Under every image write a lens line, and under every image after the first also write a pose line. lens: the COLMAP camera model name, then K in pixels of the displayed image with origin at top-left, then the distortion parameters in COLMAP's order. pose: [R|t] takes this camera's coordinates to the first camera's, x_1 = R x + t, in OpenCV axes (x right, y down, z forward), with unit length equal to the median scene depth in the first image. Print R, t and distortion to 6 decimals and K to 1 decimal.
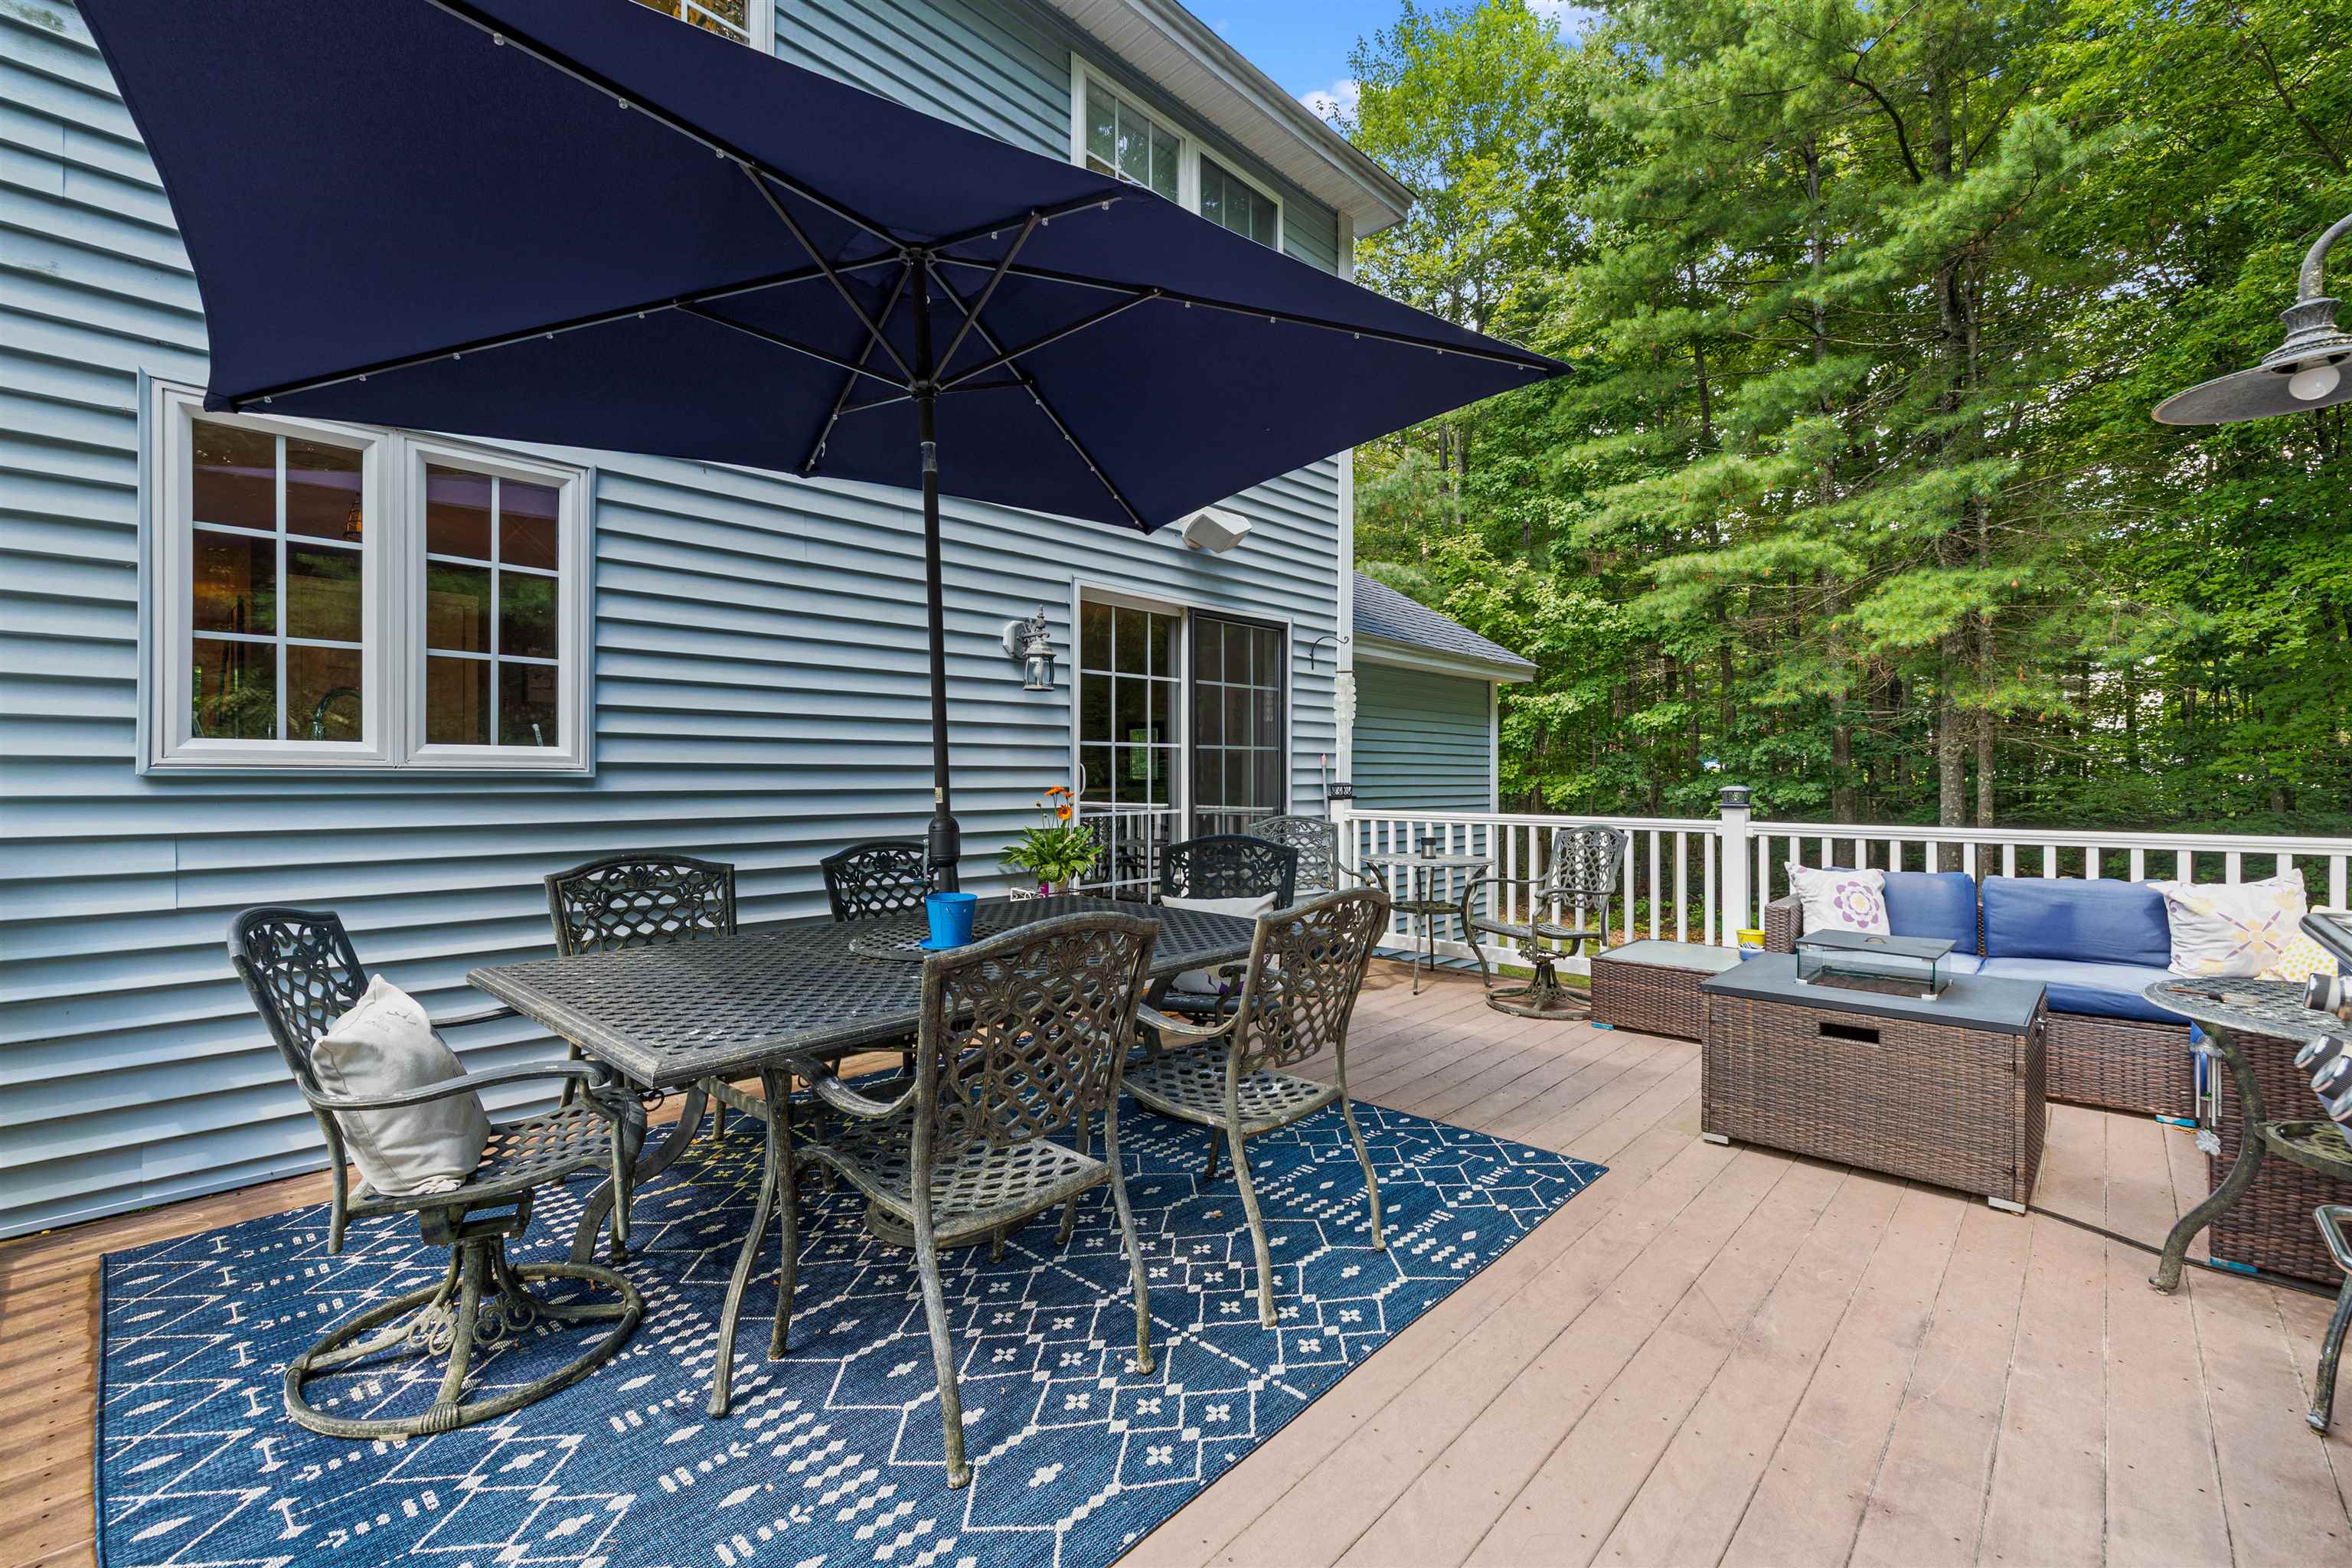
lens RADIAL K [[990.4, 0, 1175.6], [0, 990.4, 782.4], [0, 0, 1]] dist [0.000356, -0.000013]
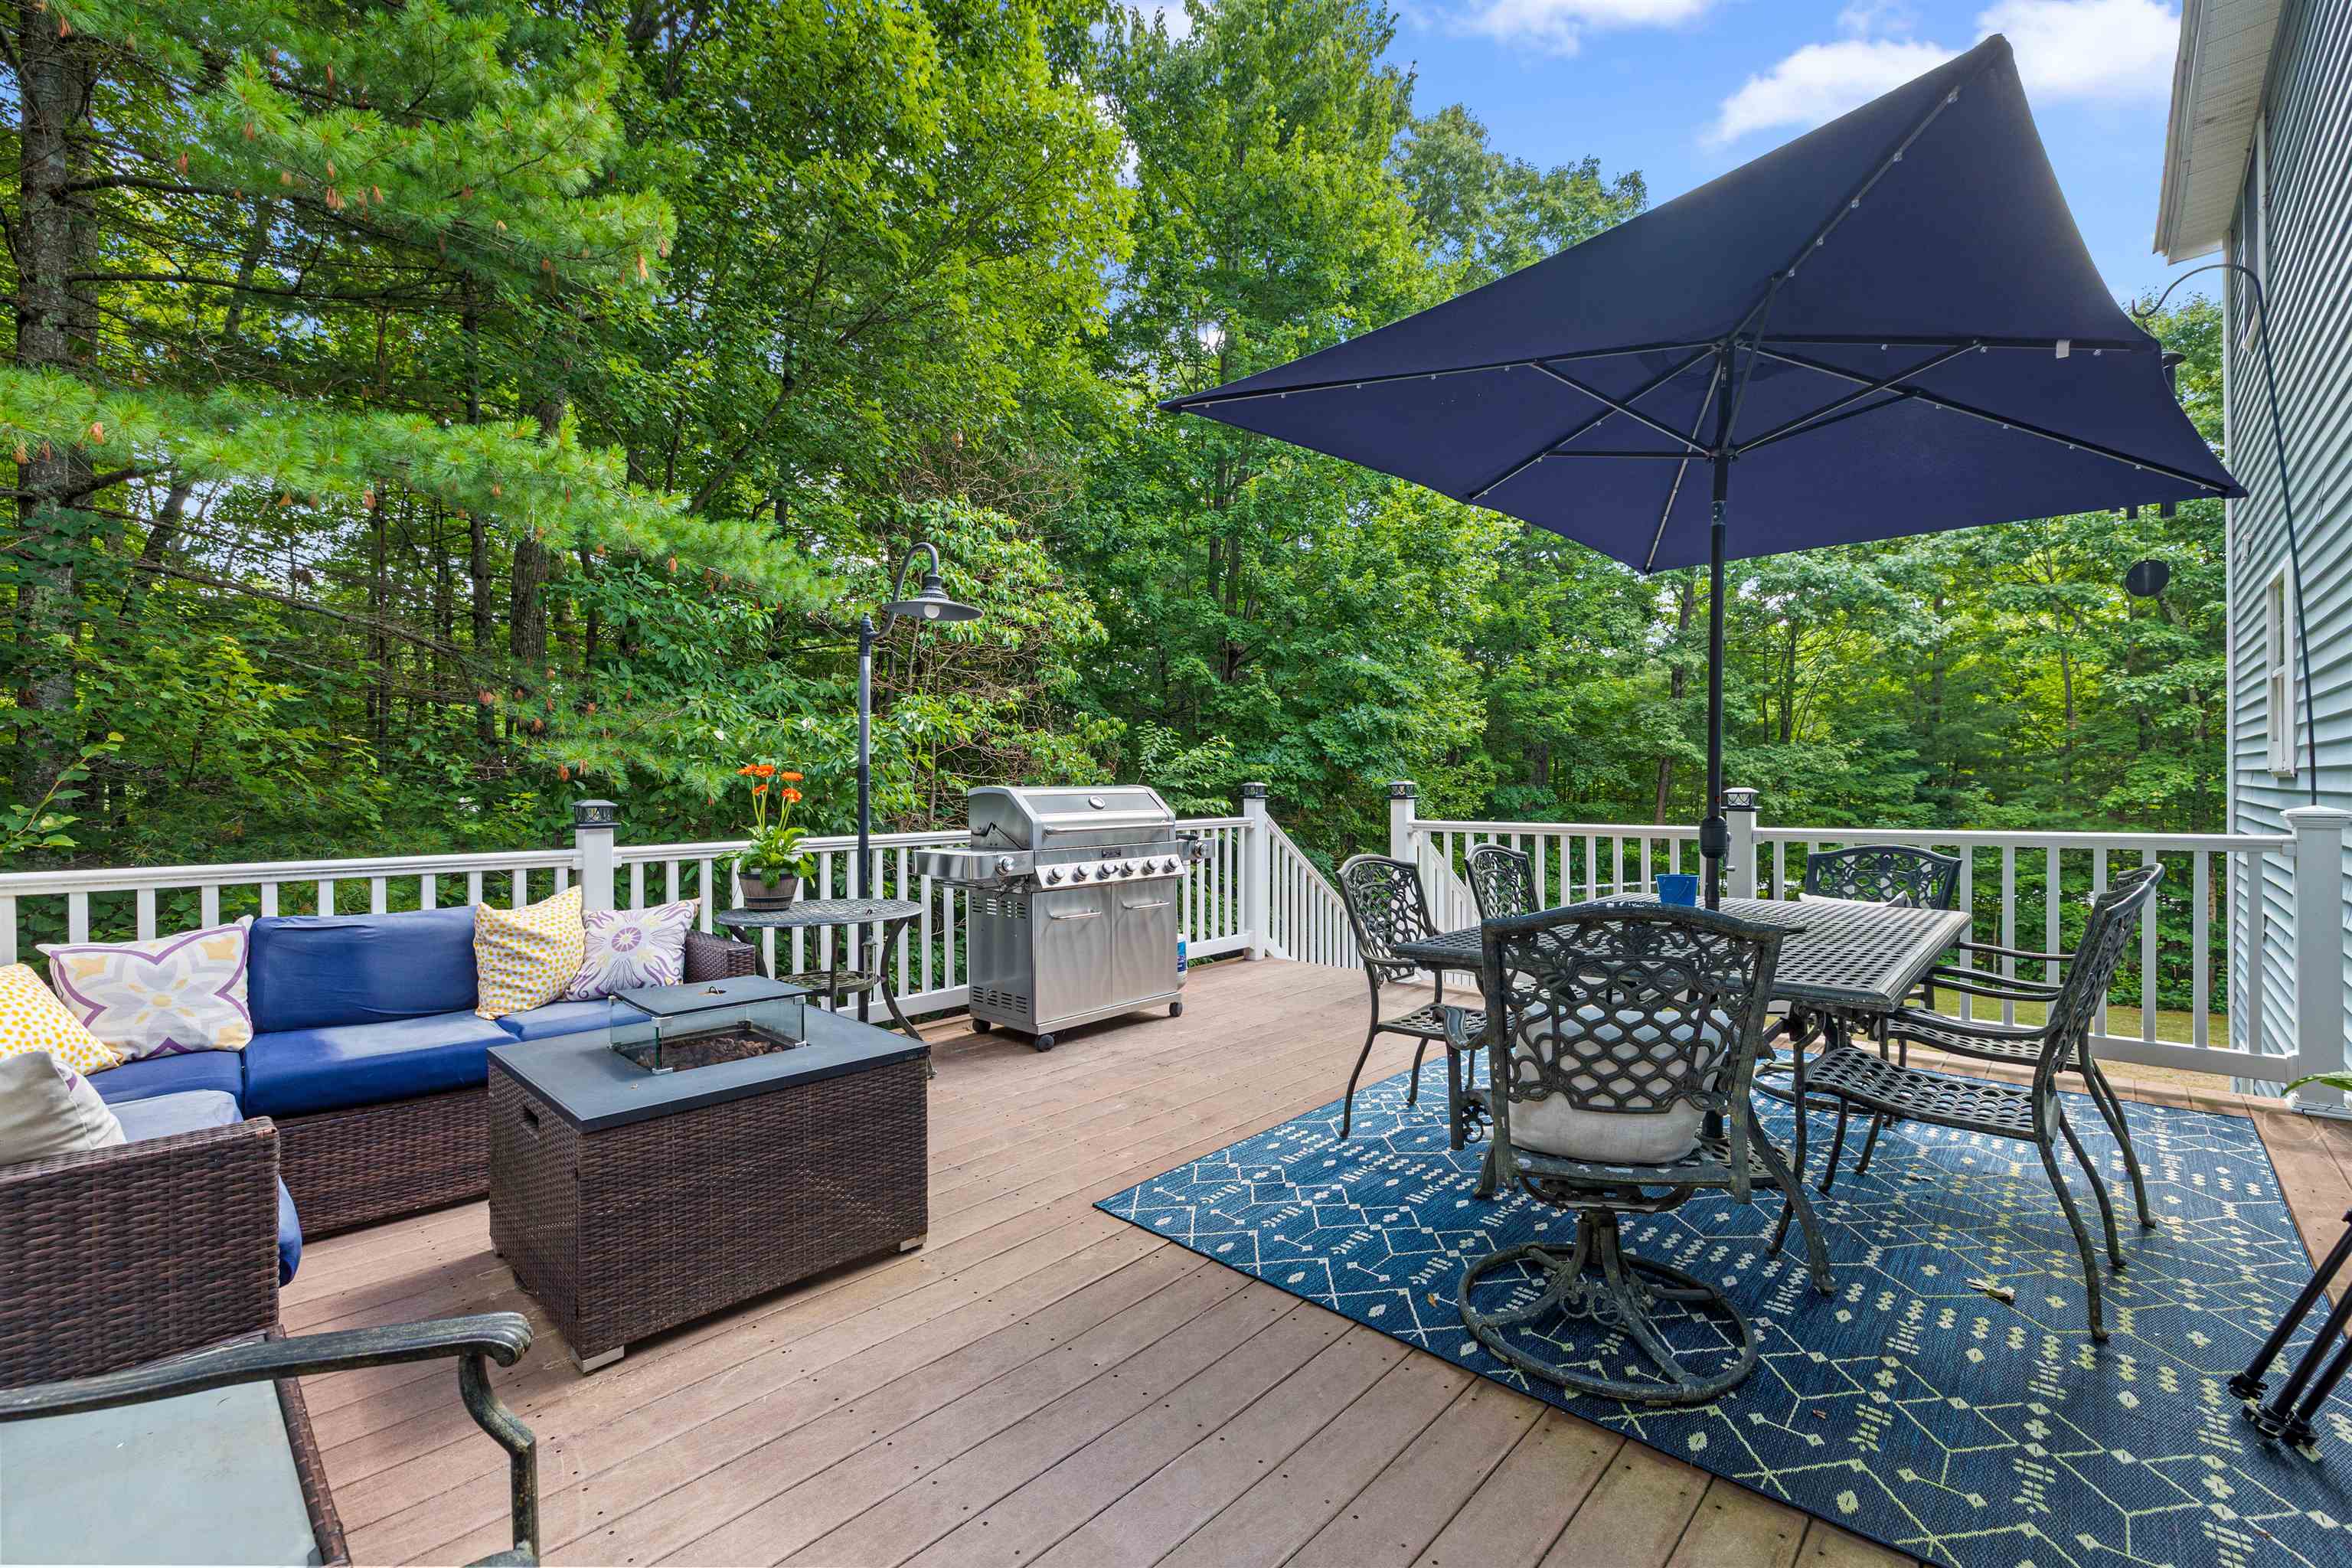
lens RADIAL K [[990.4, 0, 1176.0], [0, 990.4, 787.5], [0, 0, 1]] dist [0.000356, -0.000013]
pose [[-0.999980, 0.003280, -0.005397, 0.387015], [0.003290, 0.999993, -0.001770, 0.001116], [0.005391, -0.001788, -0.999984, 2.058988]]
